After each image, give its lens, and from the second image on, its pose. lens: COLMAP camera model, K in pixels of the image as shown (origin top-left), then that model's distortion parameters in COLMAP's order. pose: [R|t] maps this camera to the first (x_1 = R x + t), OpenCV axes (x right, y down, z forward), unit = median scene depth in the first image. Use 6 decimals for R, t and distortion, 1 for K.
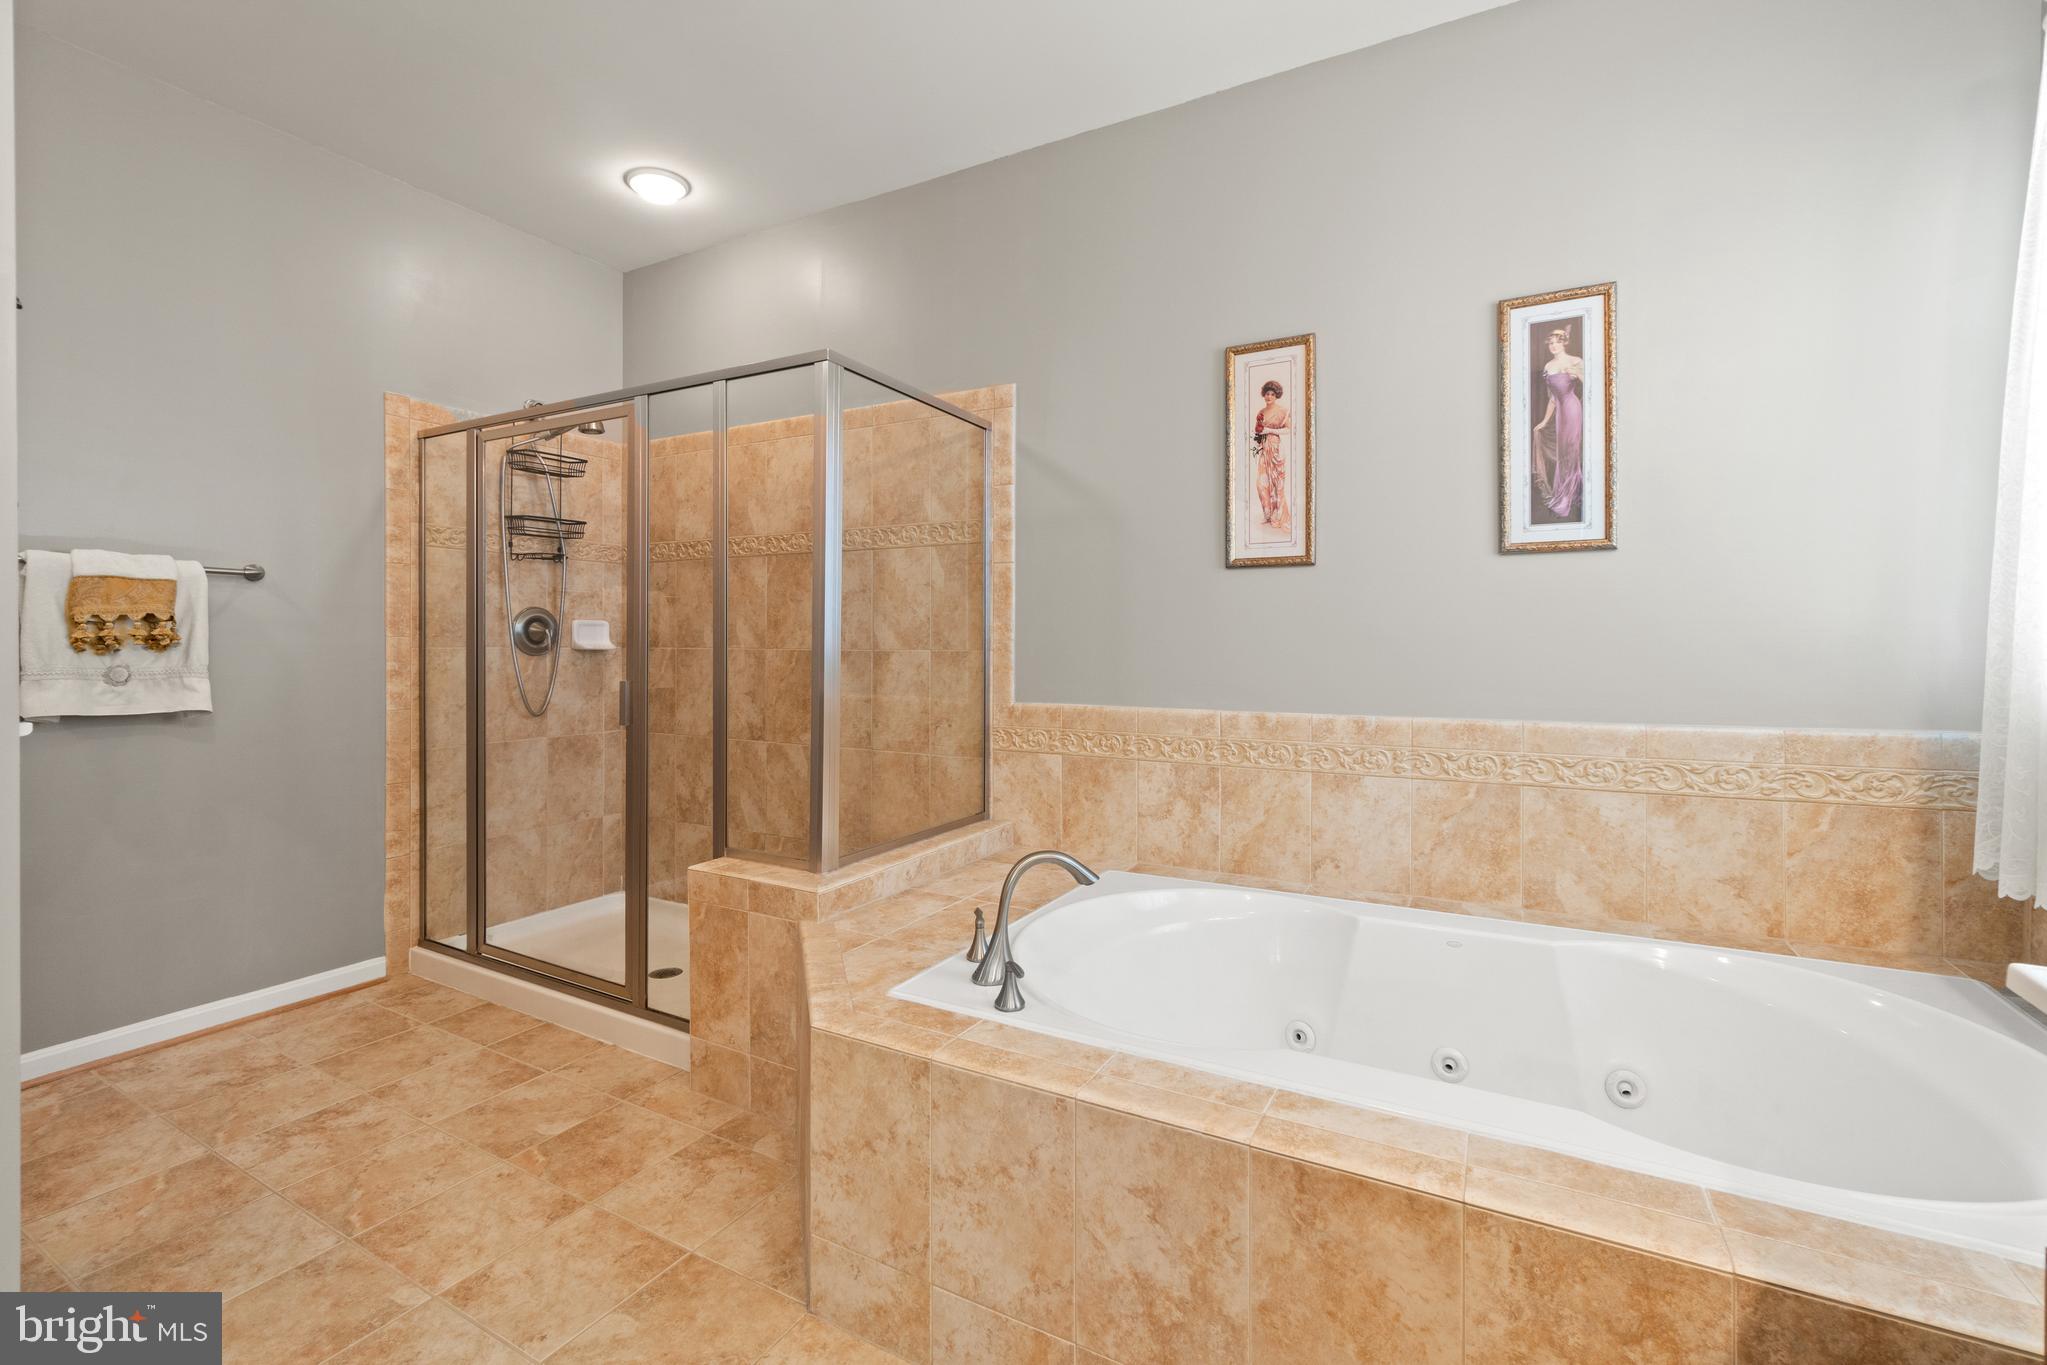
lens RADIAL K [[891.3, 0, 1024.6], [0, 891.3, 650.6], [0, 0, 1]] dist [-0.002167, 0.000455]
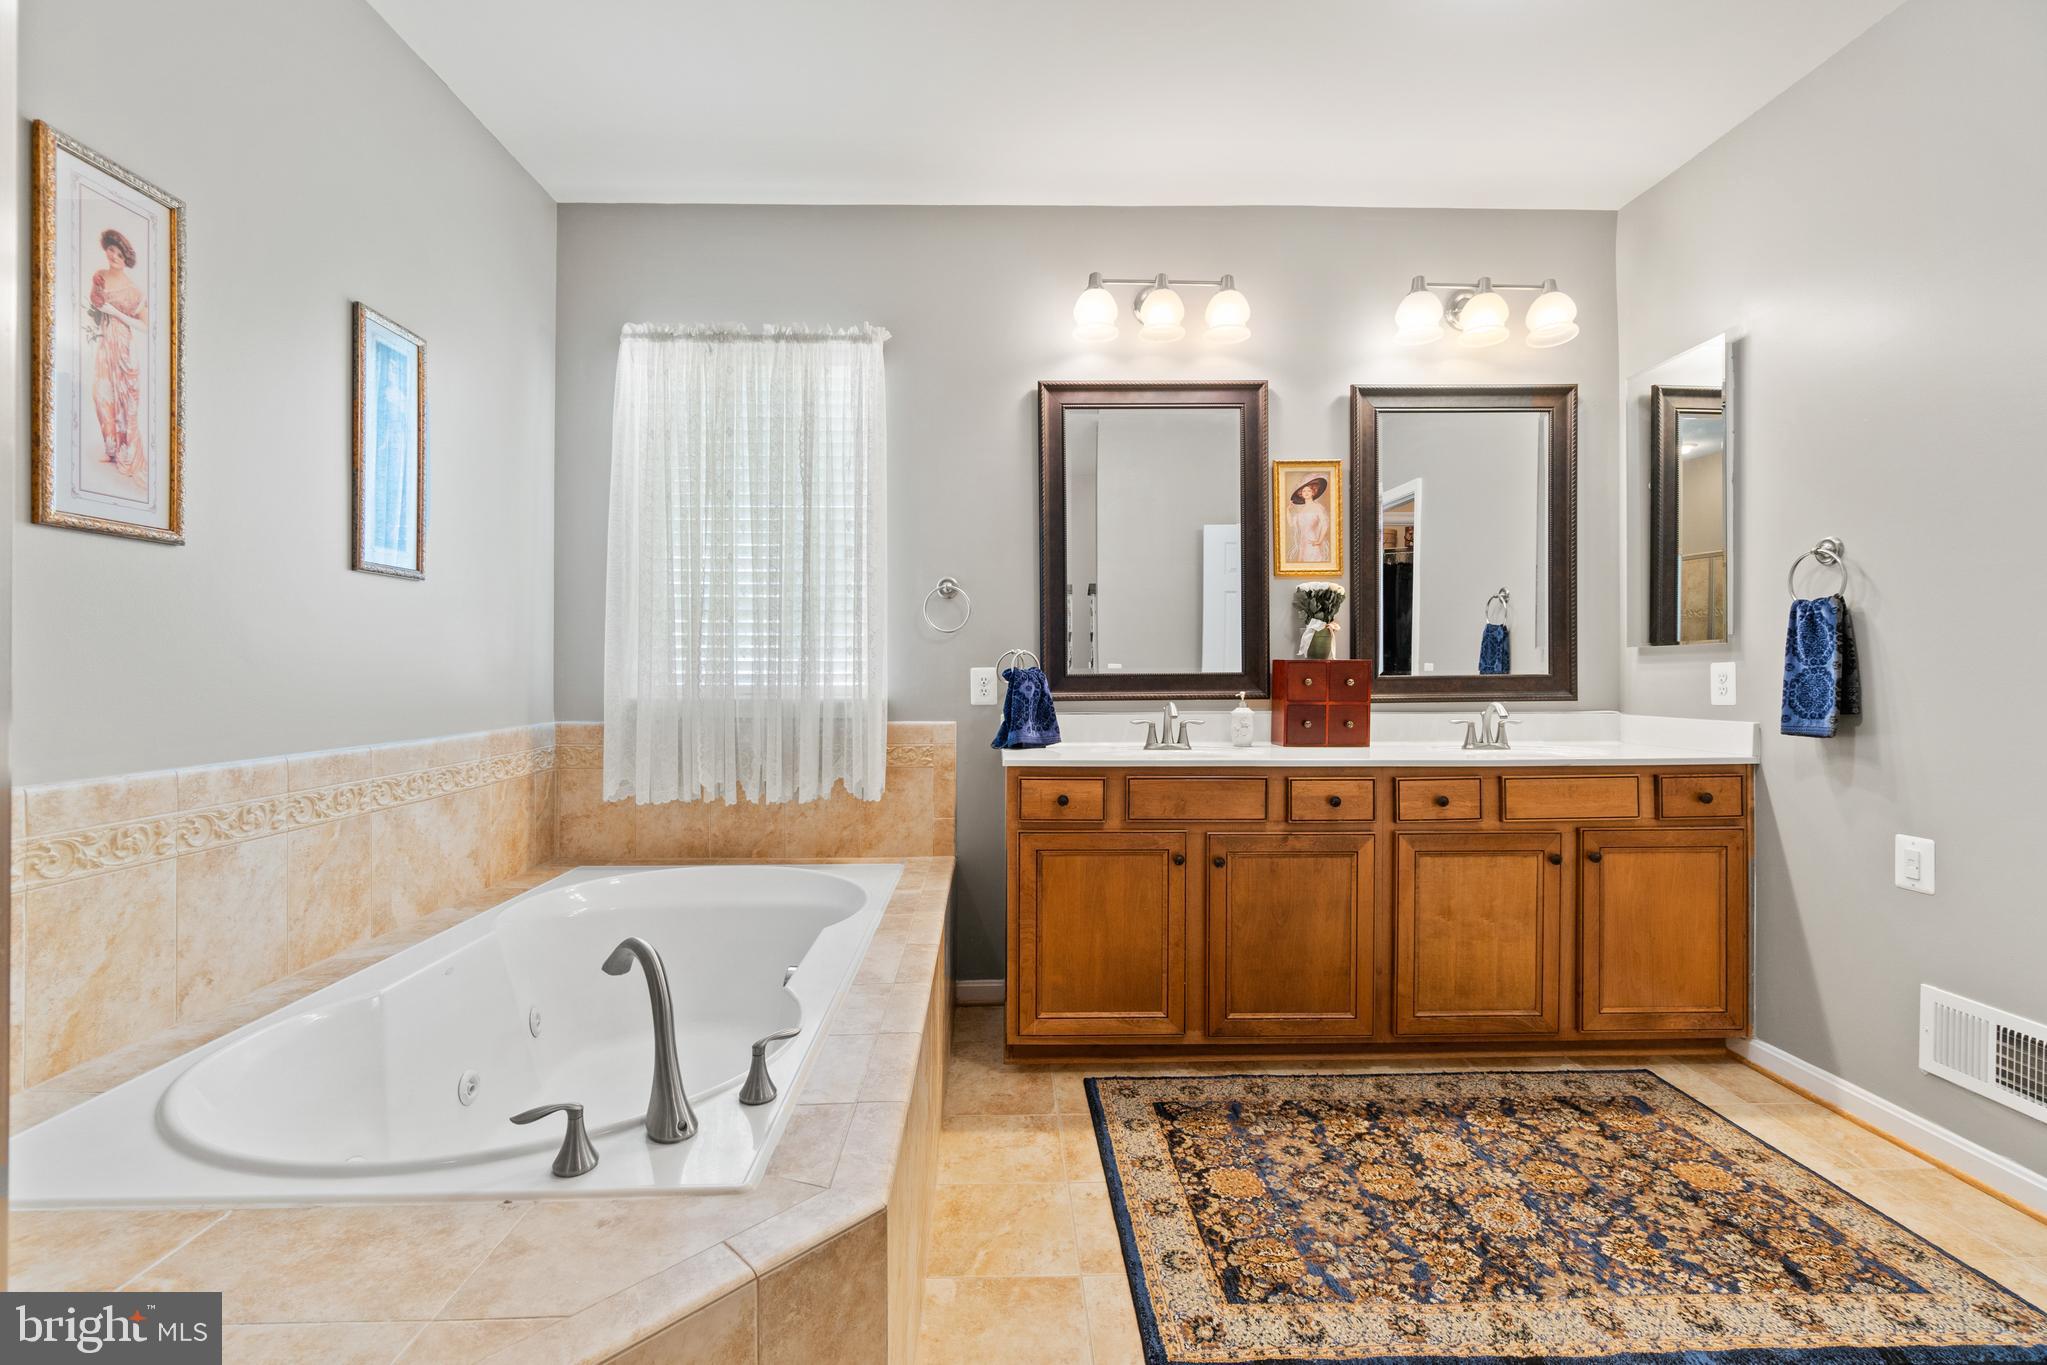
lens RADIAL K [[858.1, 0, 1012.0], [0, 858.1, 672.1], [0, 0, 1]] dist [-0.007016, -0.000108]
pose [[-0.492732, 0.000961, 0.870180, -0.554185], [0.005968, 0.999980, 0.002275, 0.000604], [-0.870160, 0.006314, -0.492728, 0.791825]]
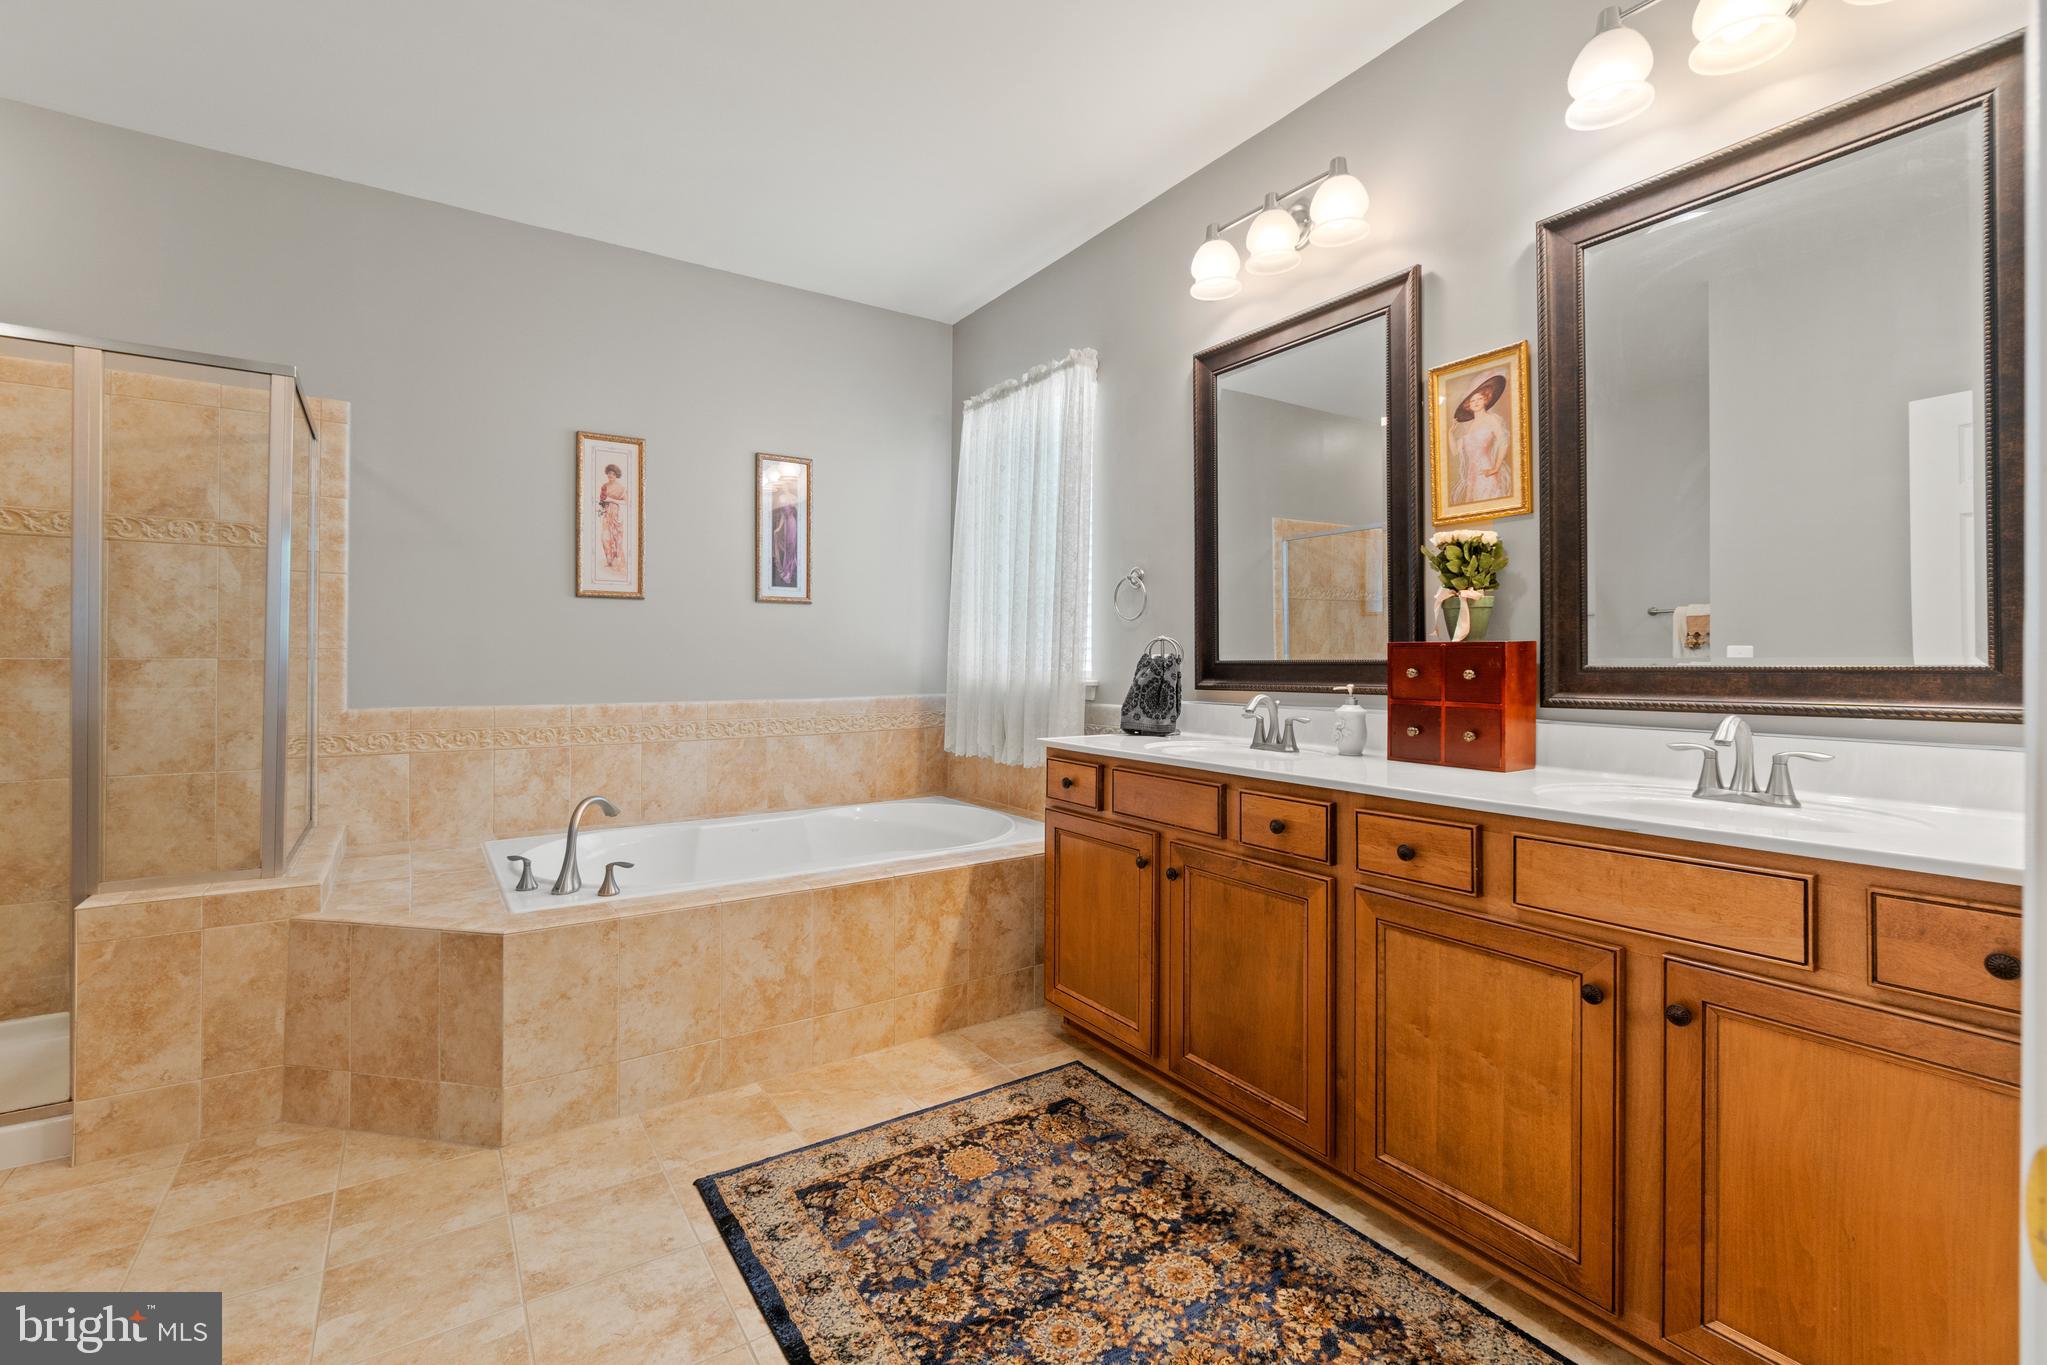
lens RADIAL K [[878.4, 0, 1026.3], [0, 878.4, 654.4], [0, 0, 1]] dist [-0.004144, -0.000196]
pose [[0.451201, 0.005808, 0.892404, -0.680573], [0.003257, 0.999961, -0.008155, 0.006620], [-0.892417, 0.006586, 0.451164, -0.198135]]
